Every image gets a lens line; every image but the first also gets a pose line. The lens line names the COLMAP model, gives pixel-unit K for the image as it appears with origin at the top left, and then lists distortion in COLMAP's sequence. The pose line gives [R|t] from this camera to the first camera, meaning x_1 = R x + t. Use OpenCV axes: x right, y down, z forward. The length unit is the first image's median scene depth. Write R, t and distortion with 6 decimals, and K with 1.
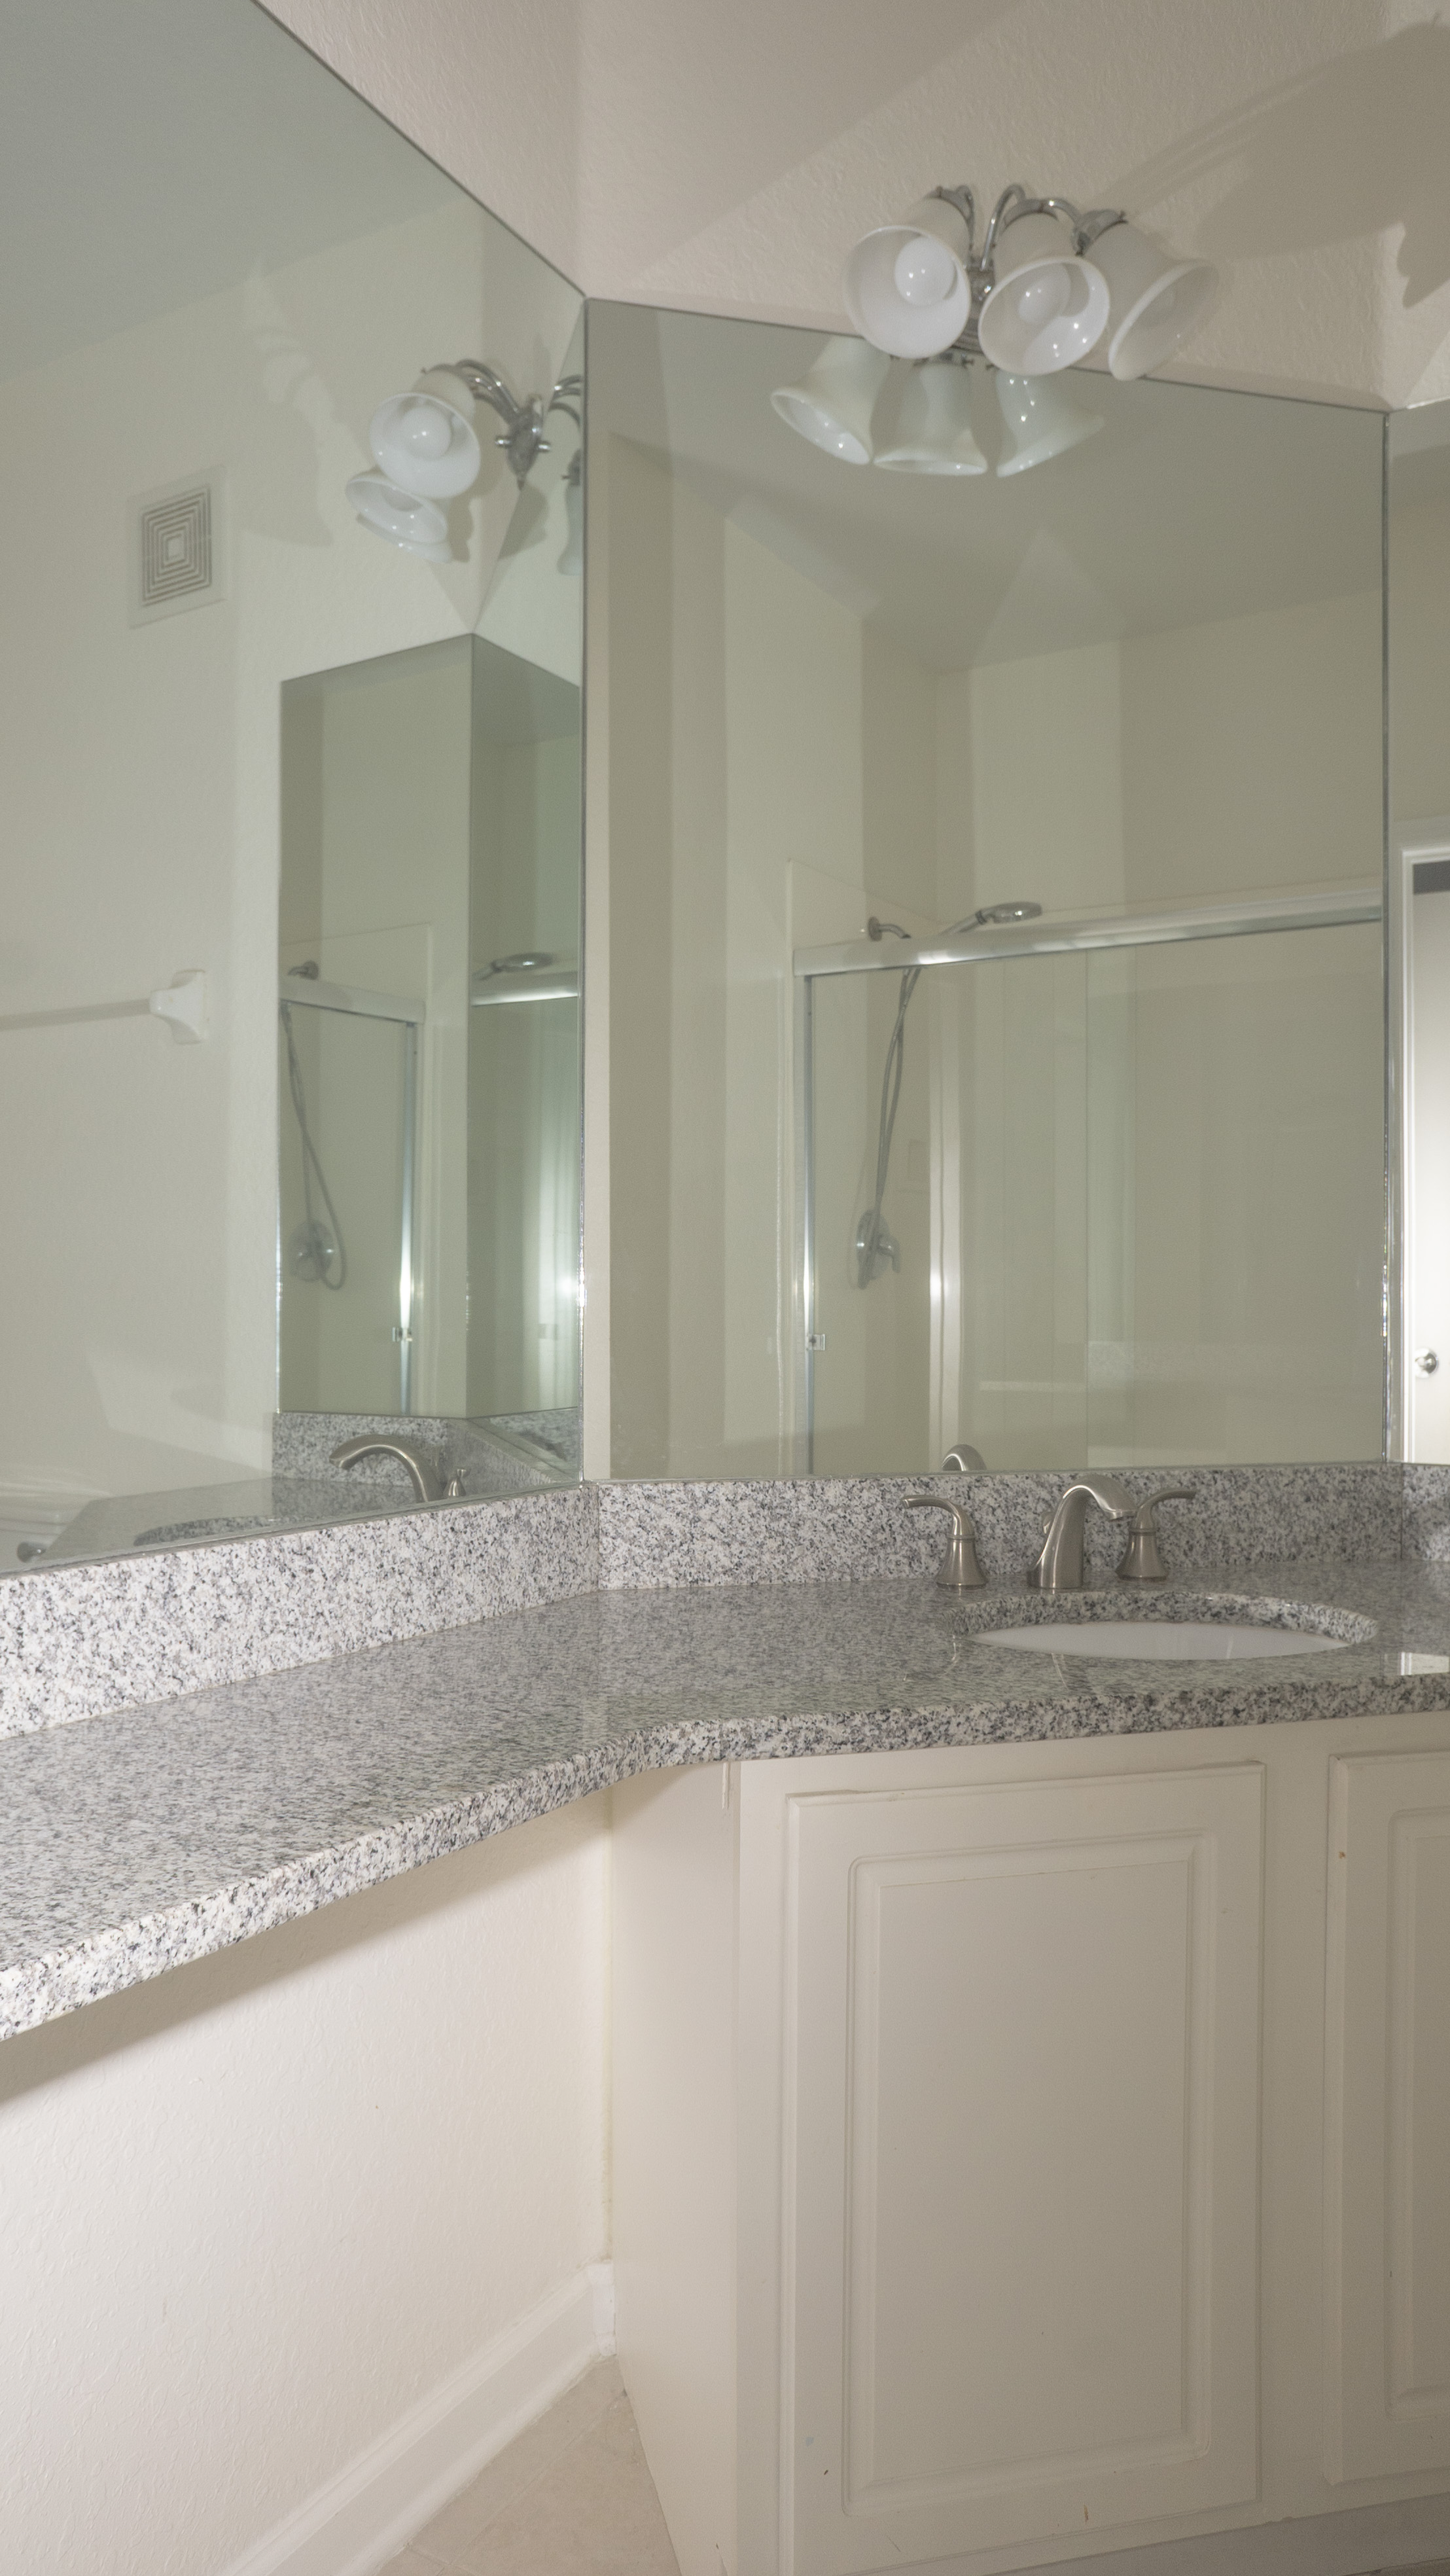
lens RADIAL K [[1740.7, 0, 725.0], [0, 1740.7, 1288.0], [0, 0, 1]] dist [-0.073507, 0.095806]
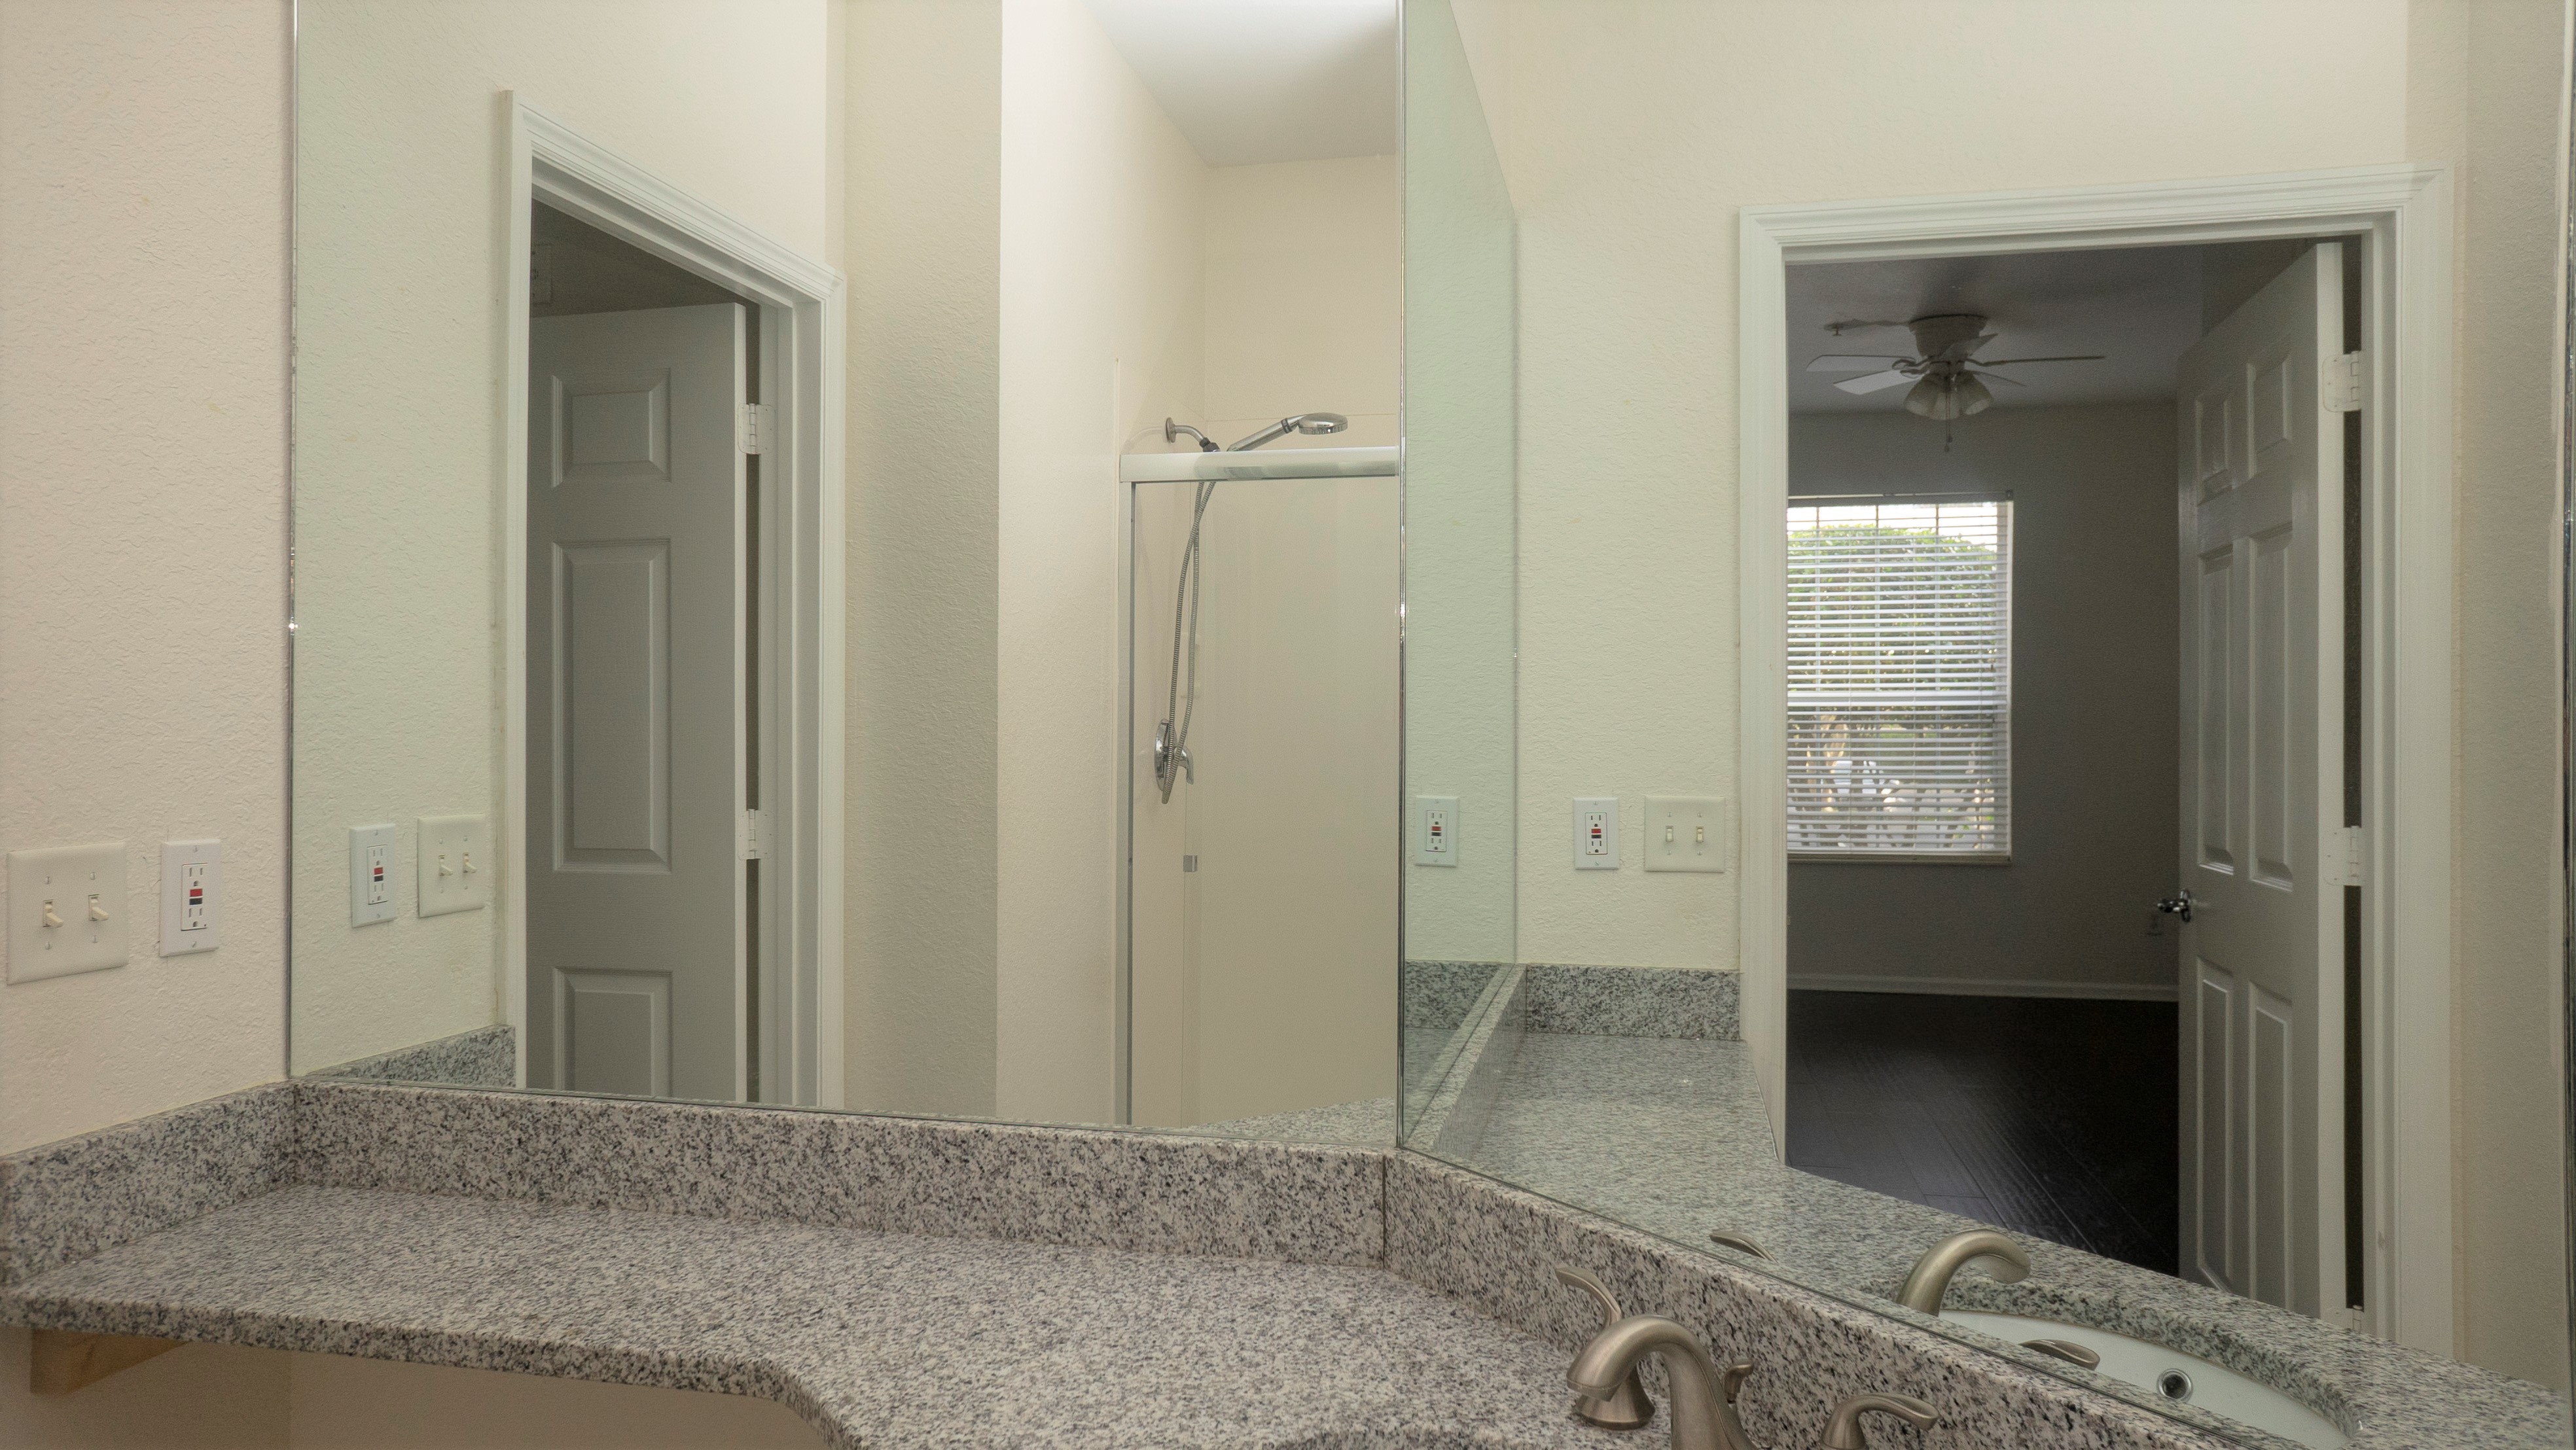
lens RADIAL K [[1740.7, 0, 1271.6], [0, 1740.7, 710.5], [0, 0, 1]] dist [-0.073507, 0.095806]
pose [[0.316243, -0.003462, -0.948672, 0.948058], [-0.001775, 0.999989, -0.004241, -0.142236], [0.948677, 0.003025, 0.316234, 0.798062]]
